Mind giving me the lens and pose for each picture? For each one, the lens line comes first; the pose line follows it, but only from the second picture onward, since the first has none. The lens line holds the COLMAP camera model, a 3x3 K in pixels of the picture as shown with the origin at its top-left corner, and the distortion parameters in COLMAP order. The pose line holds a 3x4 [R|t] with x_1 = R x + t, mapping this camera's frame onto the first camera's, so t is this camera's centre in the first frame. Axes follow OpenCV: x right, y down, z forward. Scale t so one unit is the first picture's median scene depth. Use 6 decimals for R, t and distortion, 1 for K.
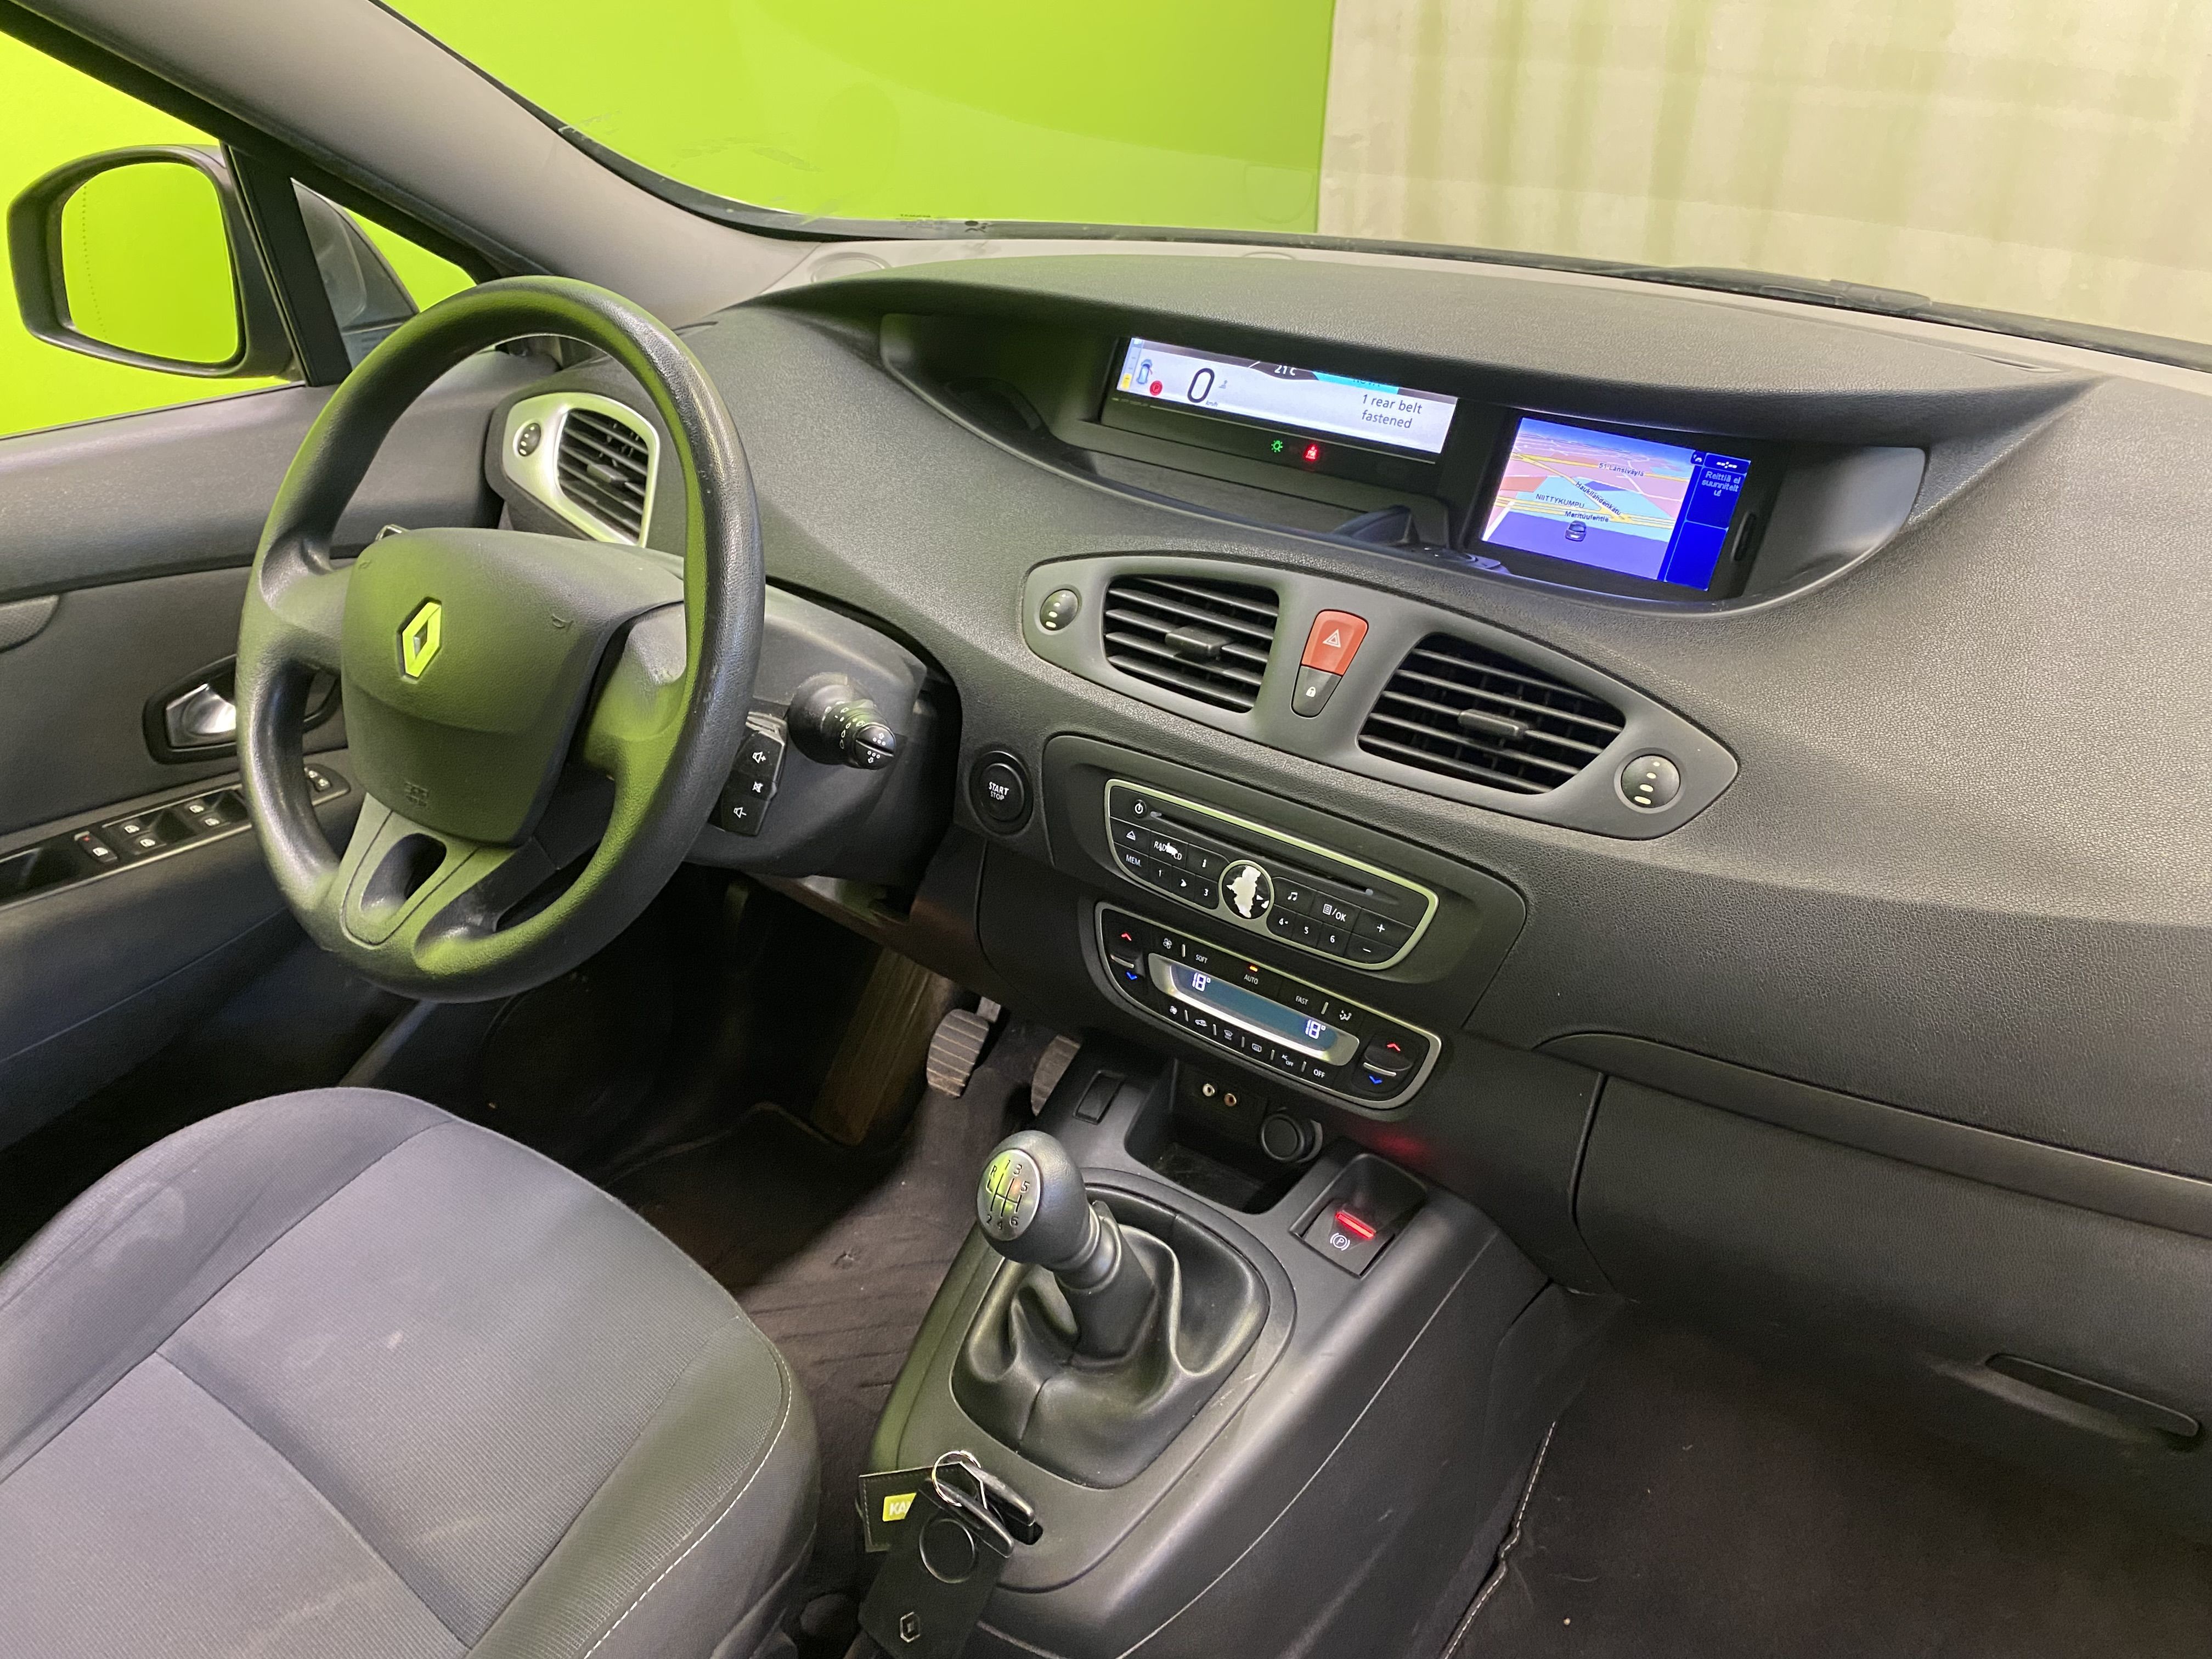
lens RADIAL K [[1676.4, 0, 1106.0], [0, 1676.4, 829.5], [0, 0, 1]] dist [0.064295, -0.000864]
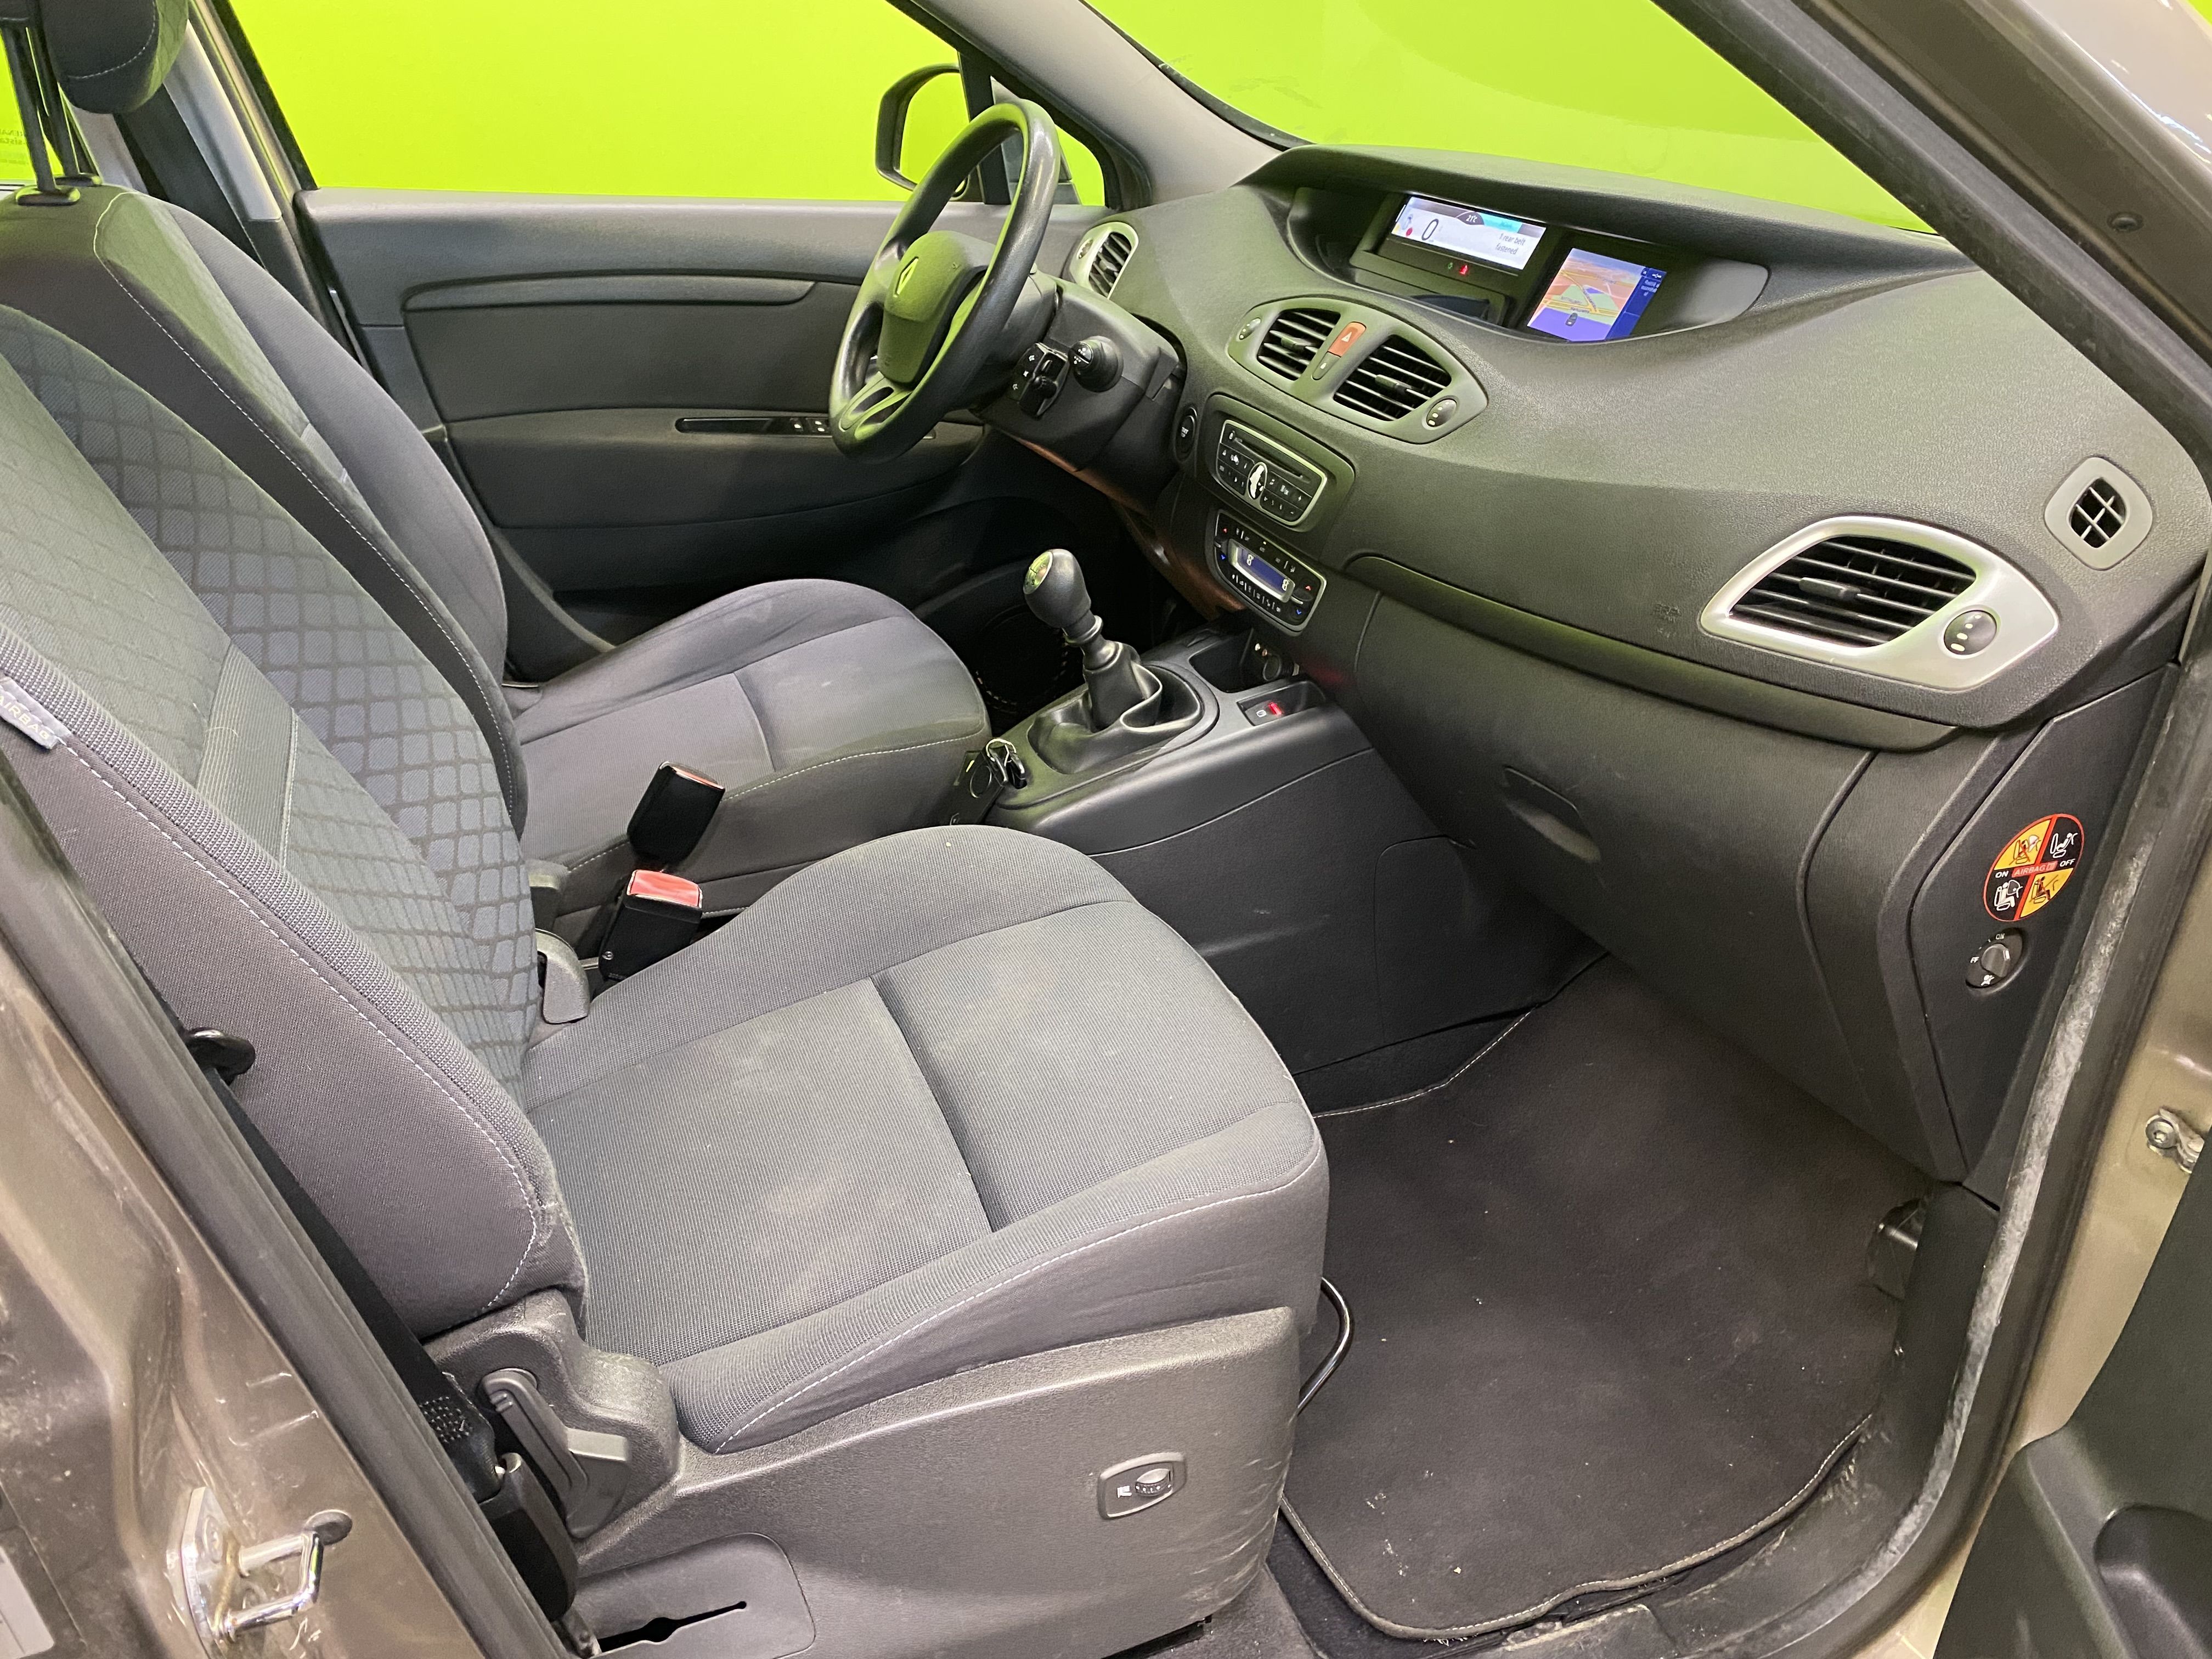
lens RADIAL K [[1728.2, 0, 1106.0], [0, 1728.2, 829.5], [0, 0, 1]] dist [0.043674, -0.001493]
pose [[0.835113, 0.258023, -0.485809, 0.834464], [-0.291475, 0.956553, 0.006996, 0.377268], [0.466507, 0.135758, 0.874037, -0.484142]]
